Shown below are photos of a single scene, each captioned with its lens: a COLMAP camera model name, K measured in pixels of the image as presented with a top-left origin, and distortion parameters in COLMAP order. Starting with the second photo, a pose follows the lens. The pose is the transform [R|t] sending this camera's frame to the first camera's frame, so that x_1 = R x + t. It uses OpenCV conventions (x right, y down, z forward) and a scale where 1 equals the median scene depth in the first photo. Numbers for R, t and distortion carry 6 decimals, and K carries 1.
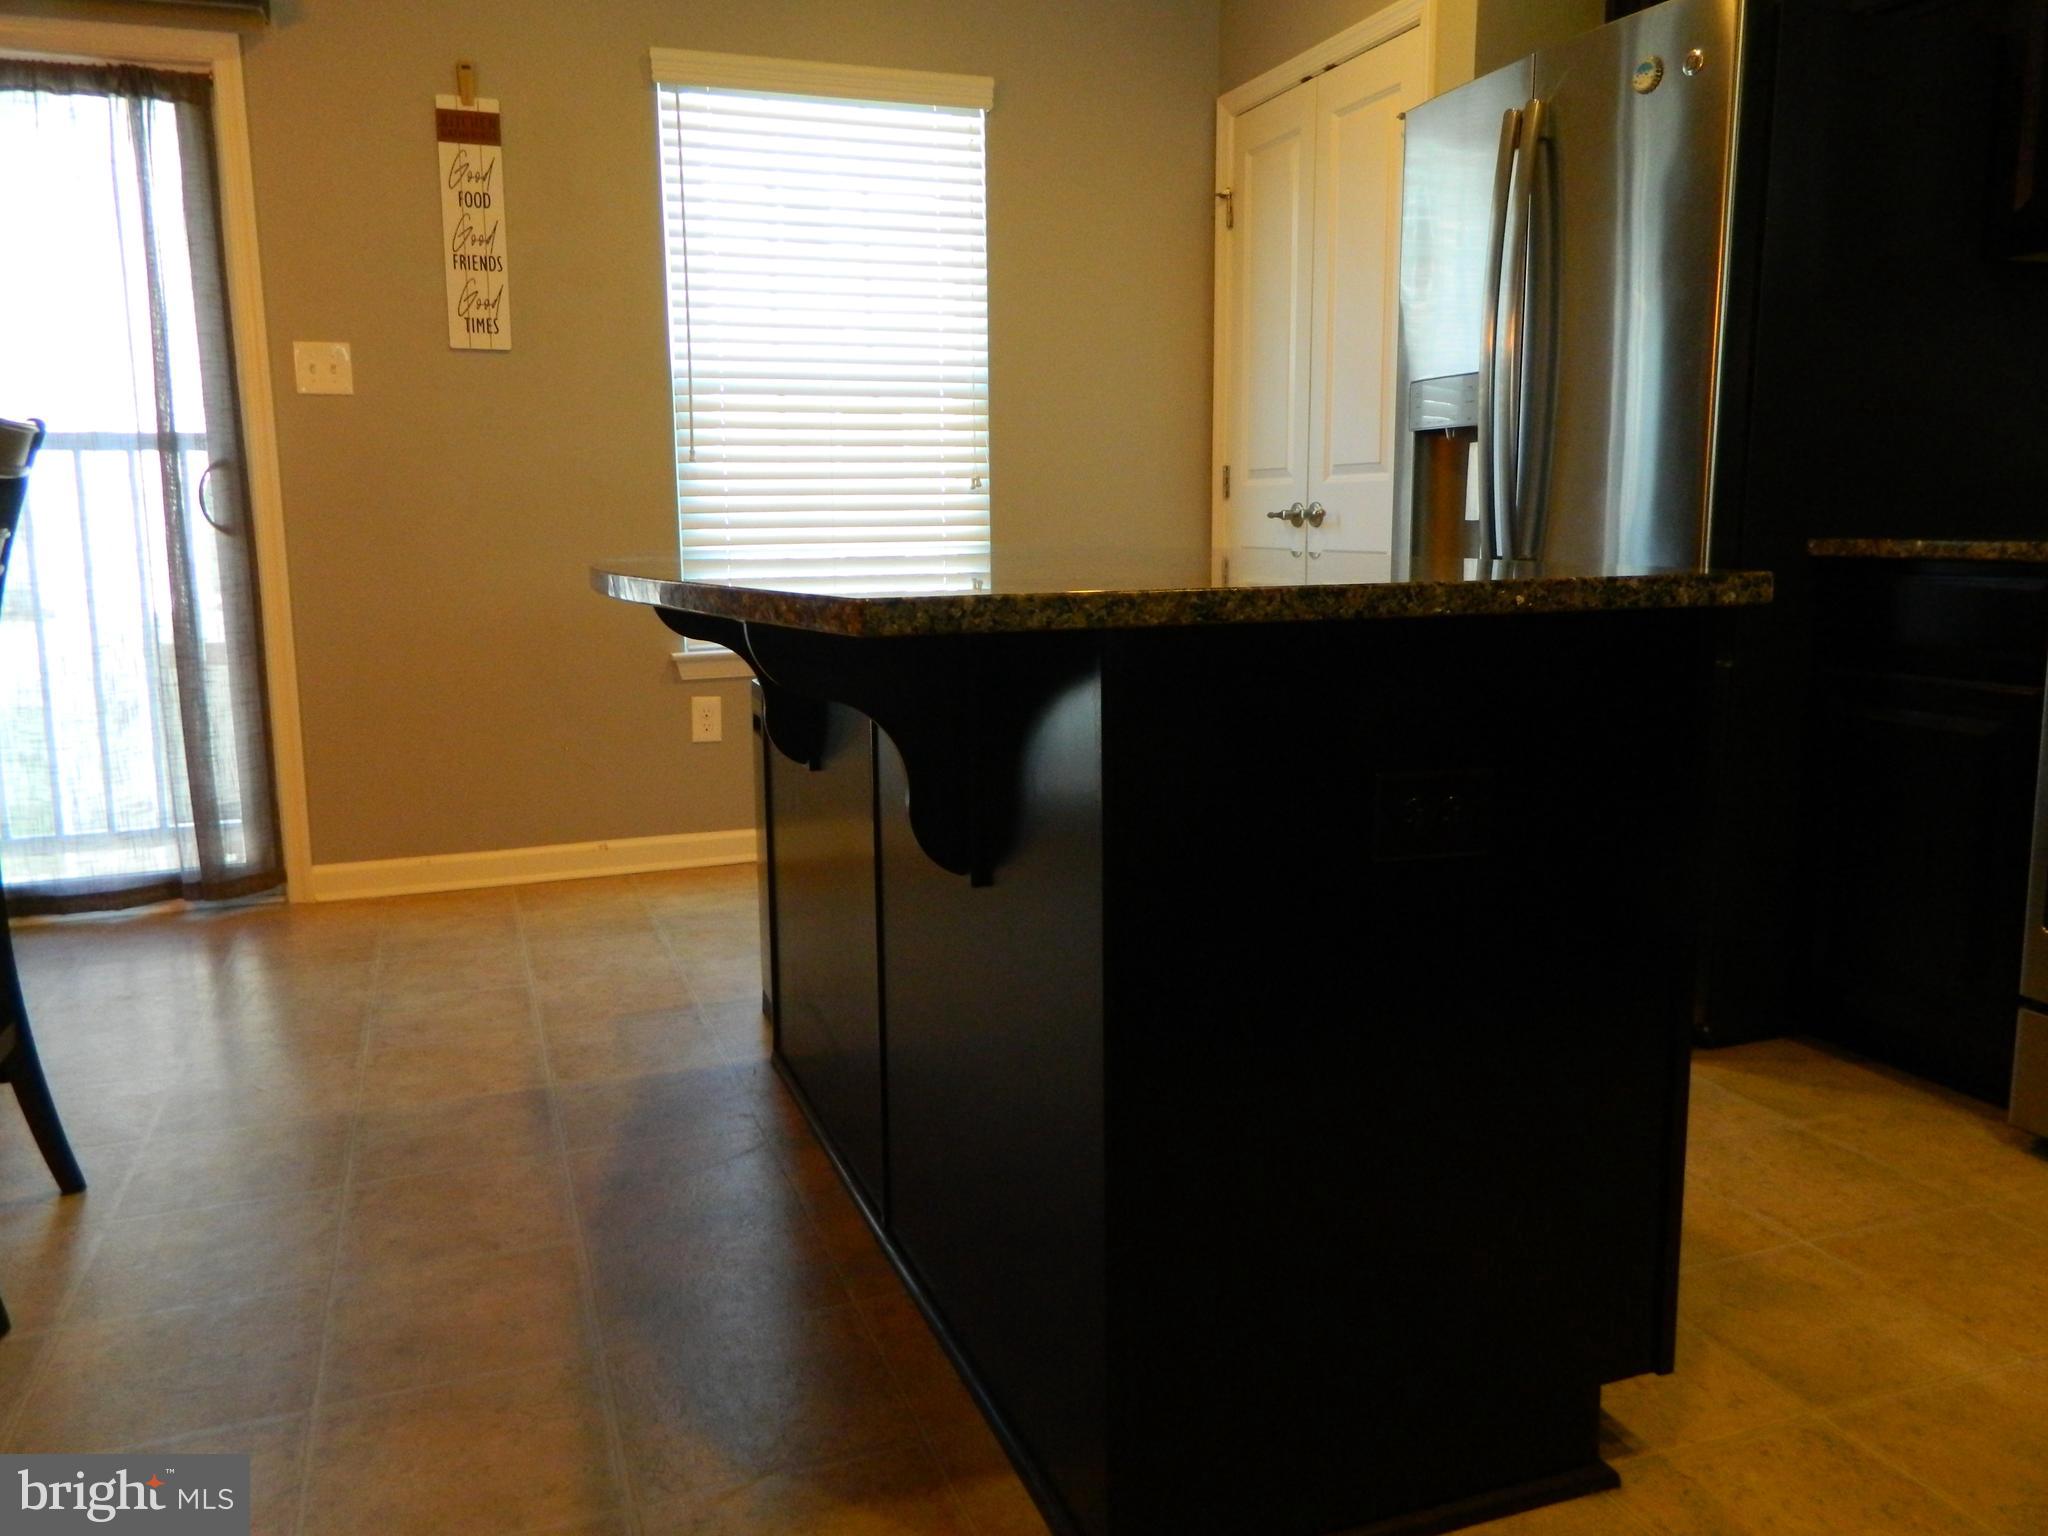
lens RADIAL K [[1557.9, 0, 1019.5], [0, 1557.9, 748.1], [0, 0, 1]] dist [0.029068, -0.015098]
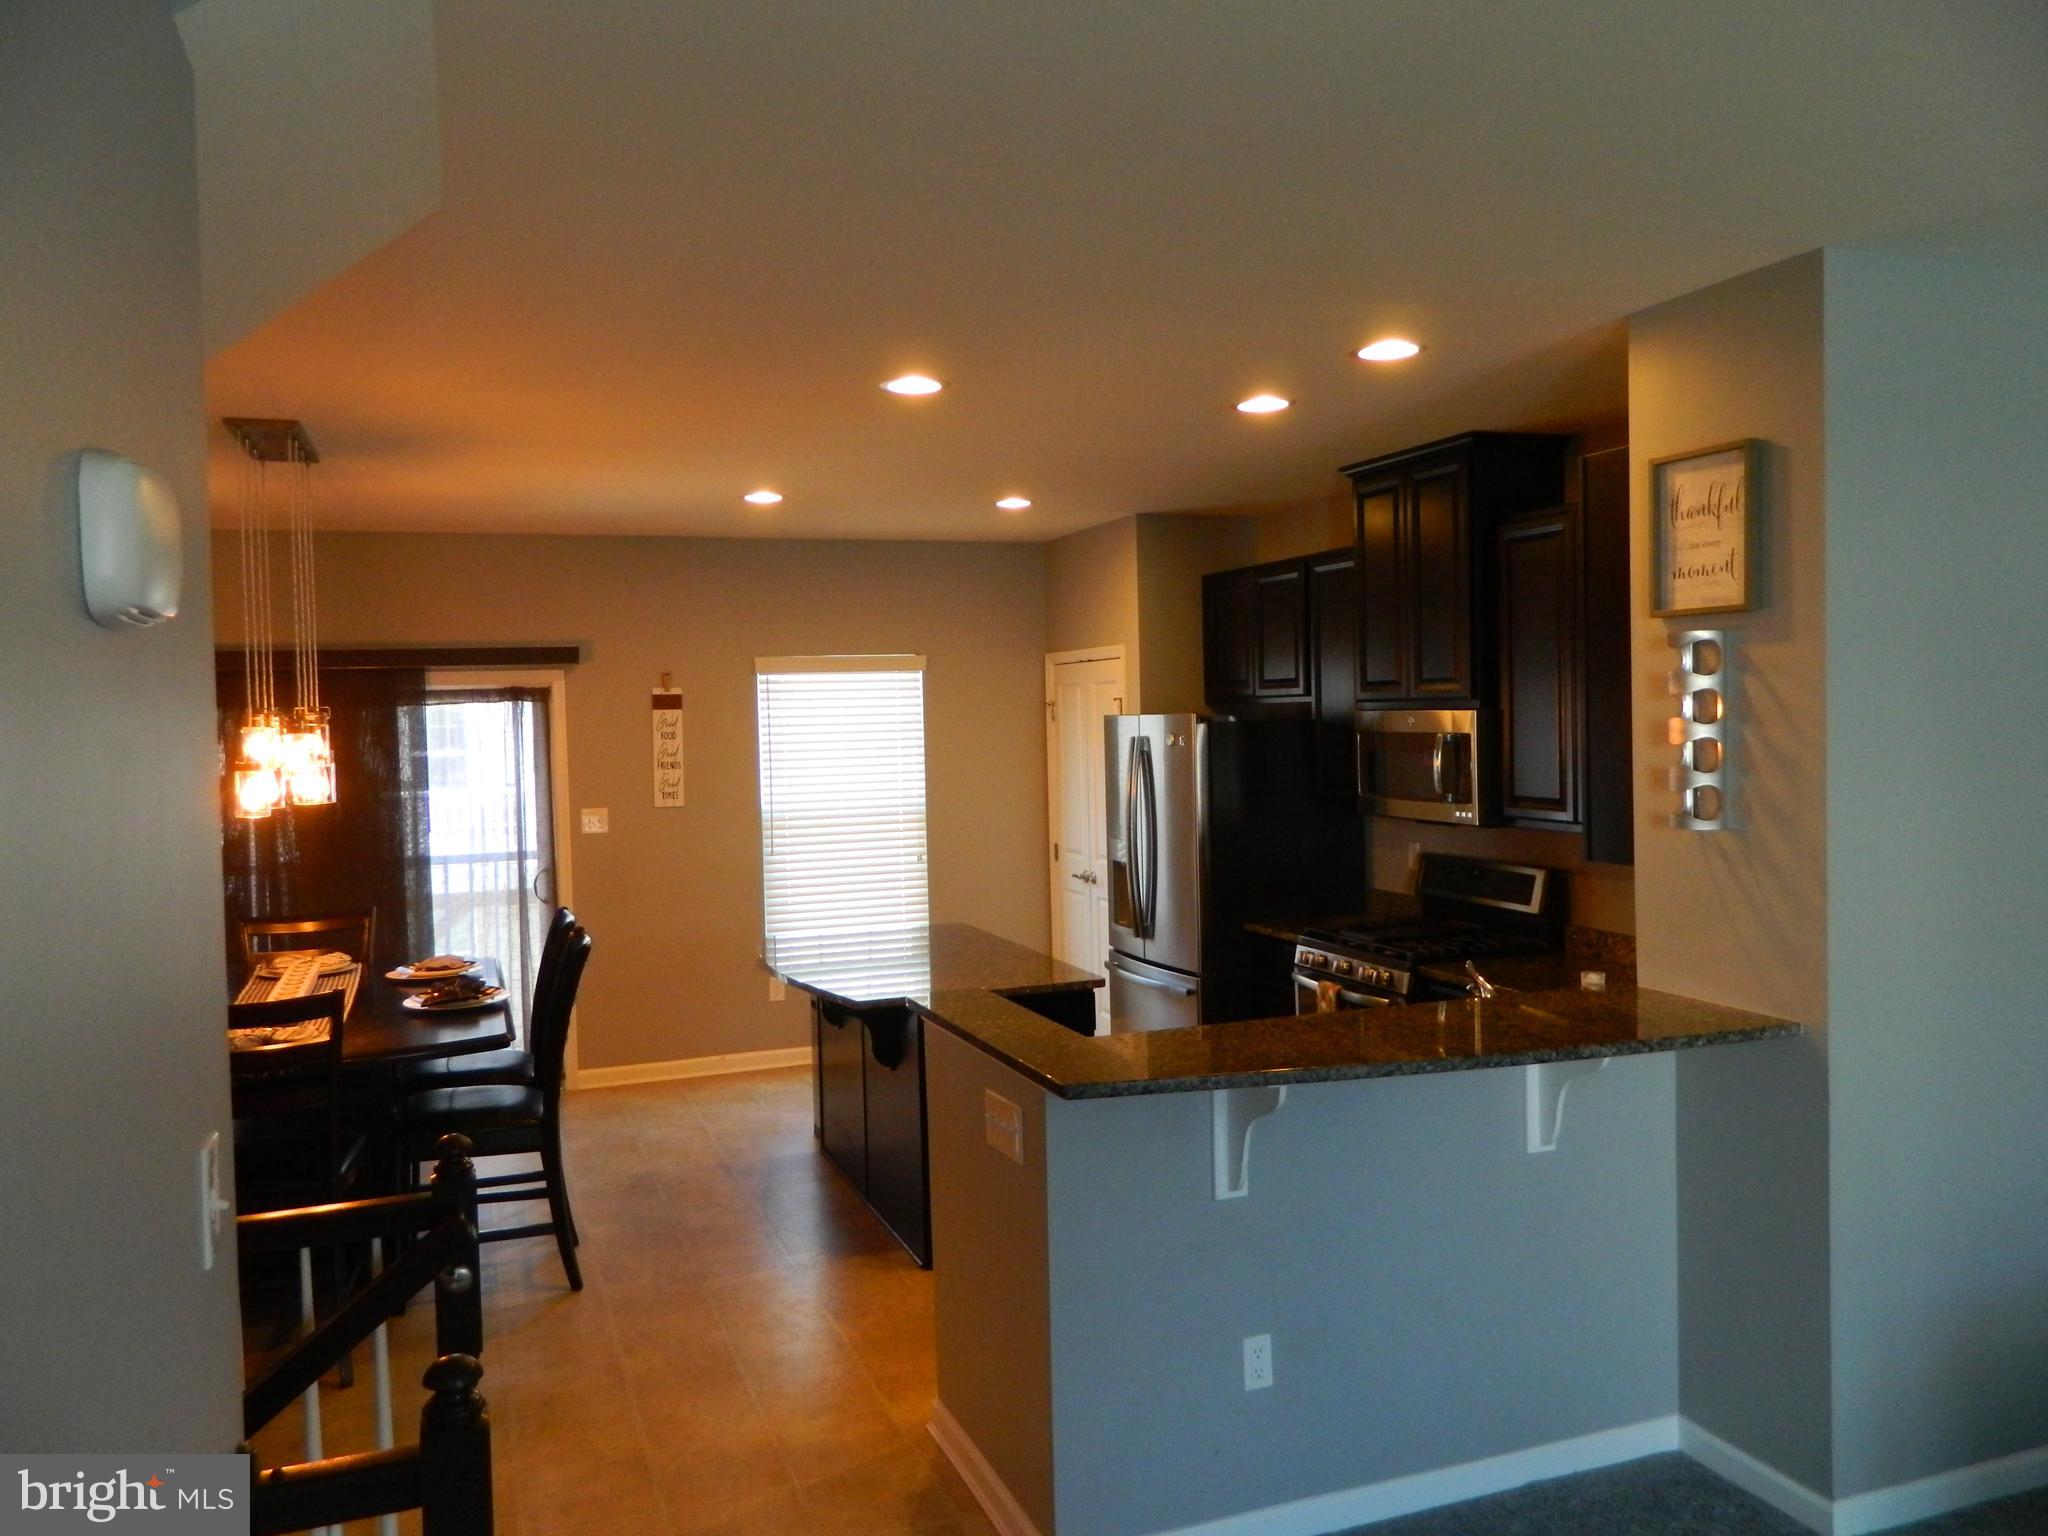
lens RADIAL K [[1557.9, 0, 1017.4], [0, 1557.9, 749.4], [0, 0, 1]] dist [0.029068, -0.015098]
pose [[0.999881, -0.015415, -0.000407, 0.106675], [0.015238, 0.991763, -0.127174, -0.068537], [0.002364, 0.127153, 0.991880, -1.018482]]
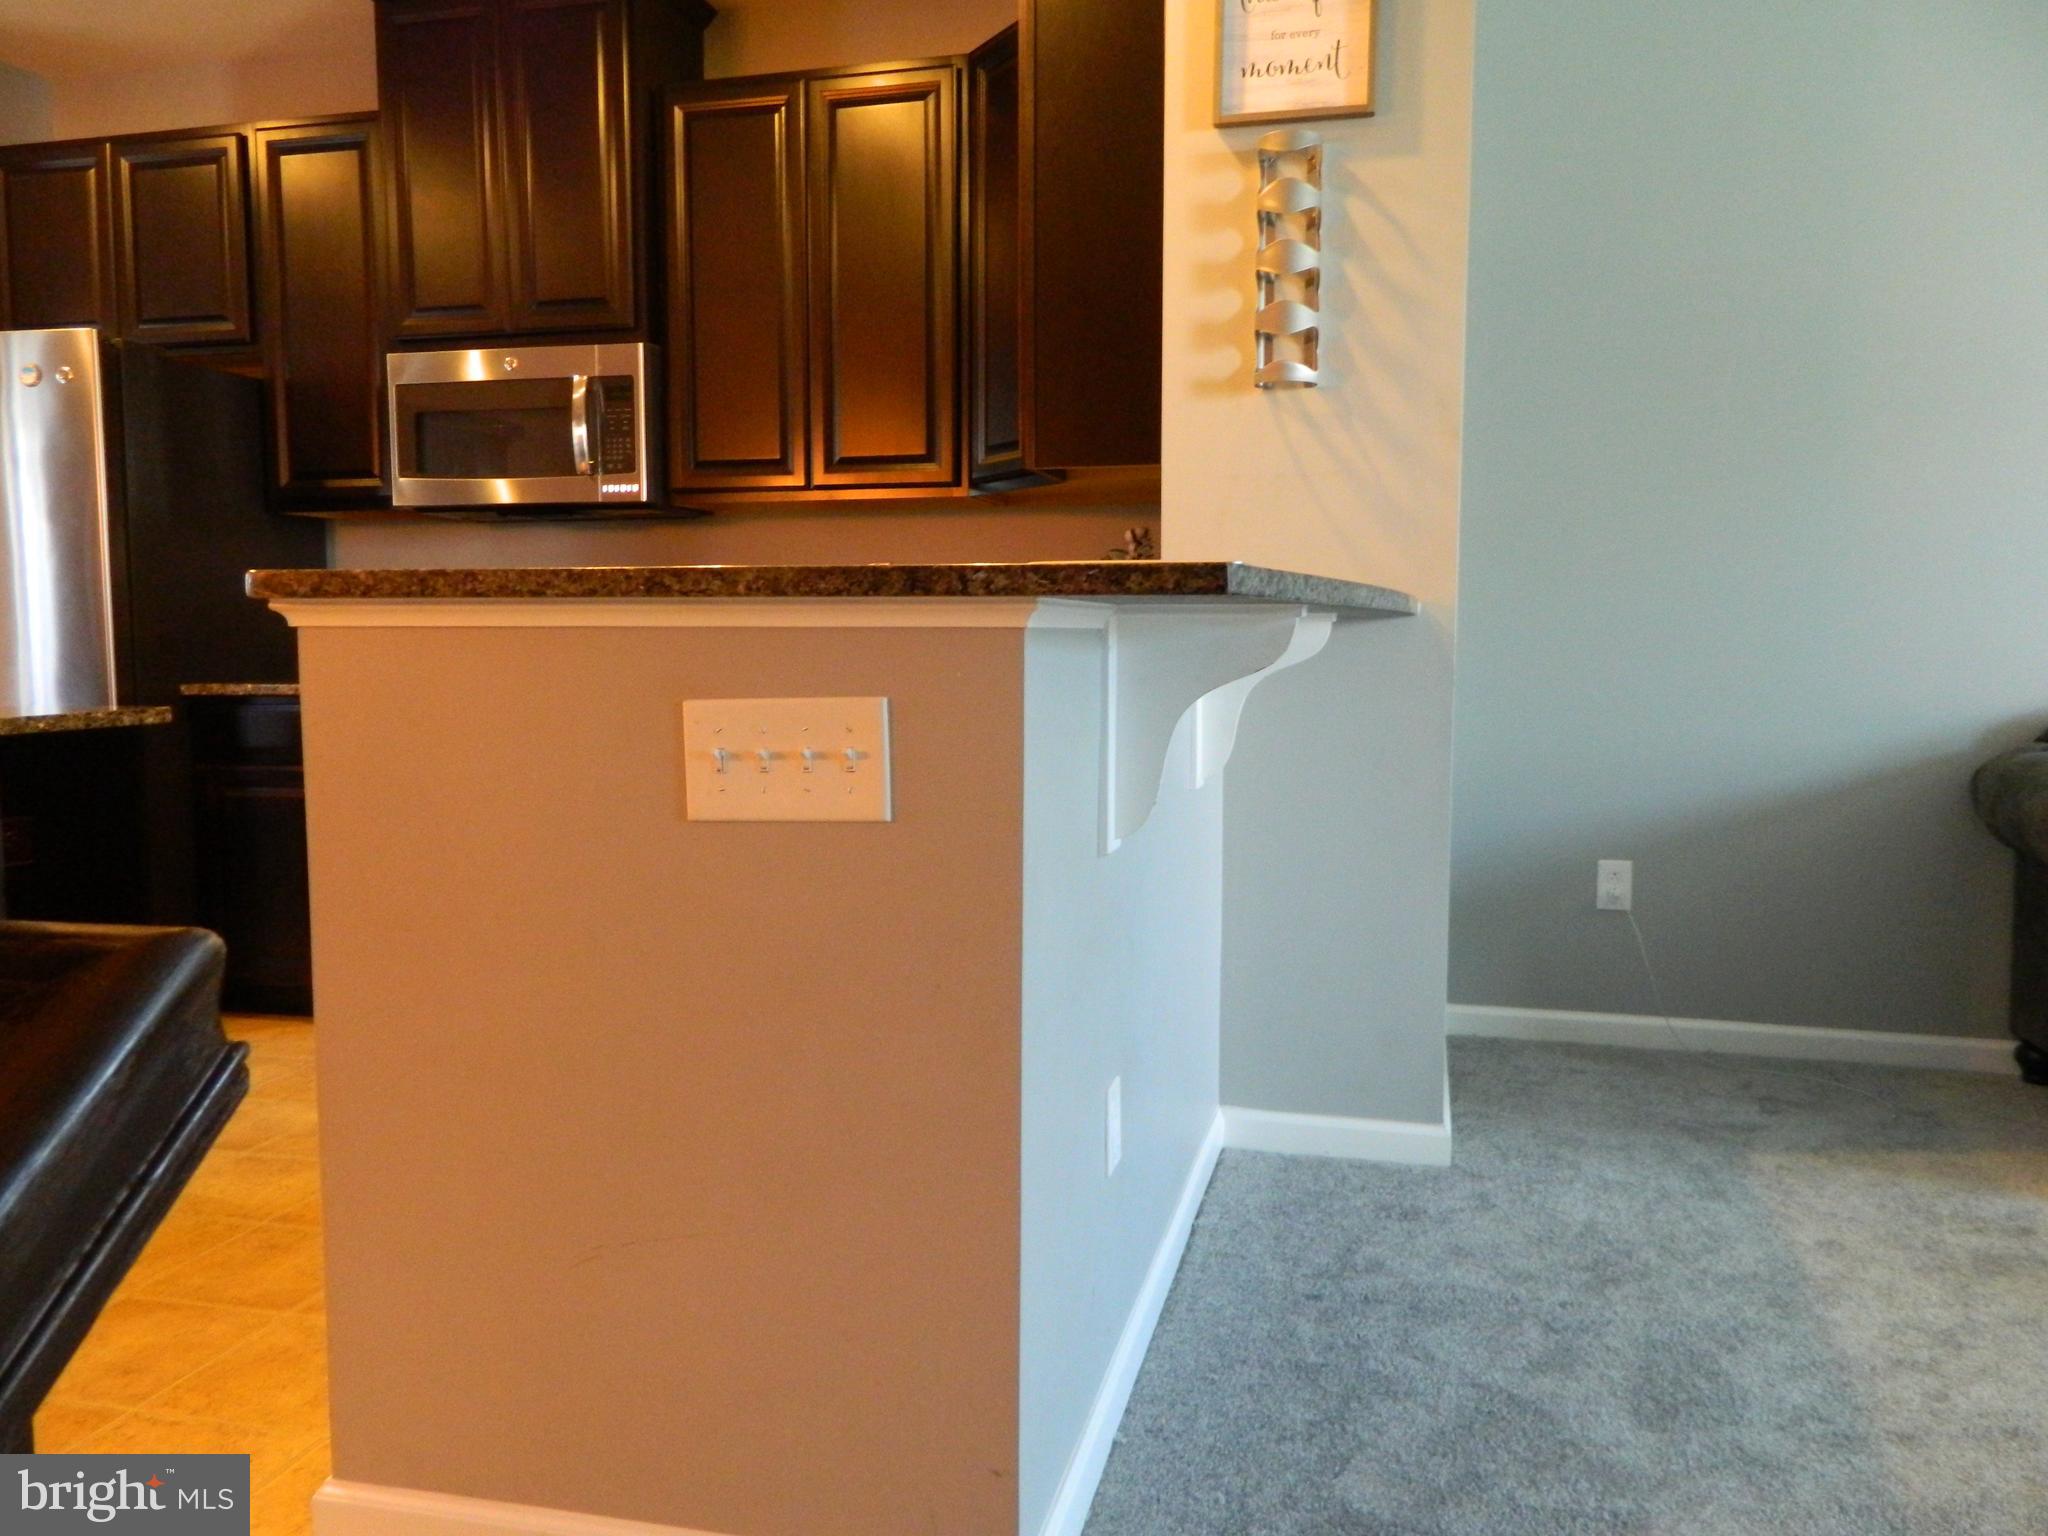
lens RADIAL K [[1557.9, 0, 1030.2], [0, 1557.9, 755.2], [0, 0, 1]] dist [0.029068, -0.015098]
pose [[0.567626, -0.059420, 0.821139, -0.207823], [0.124028, 0.992181, -0.013939, 0.043041], [-0.813890, 0.109757, 0.570558, -0.391322]]
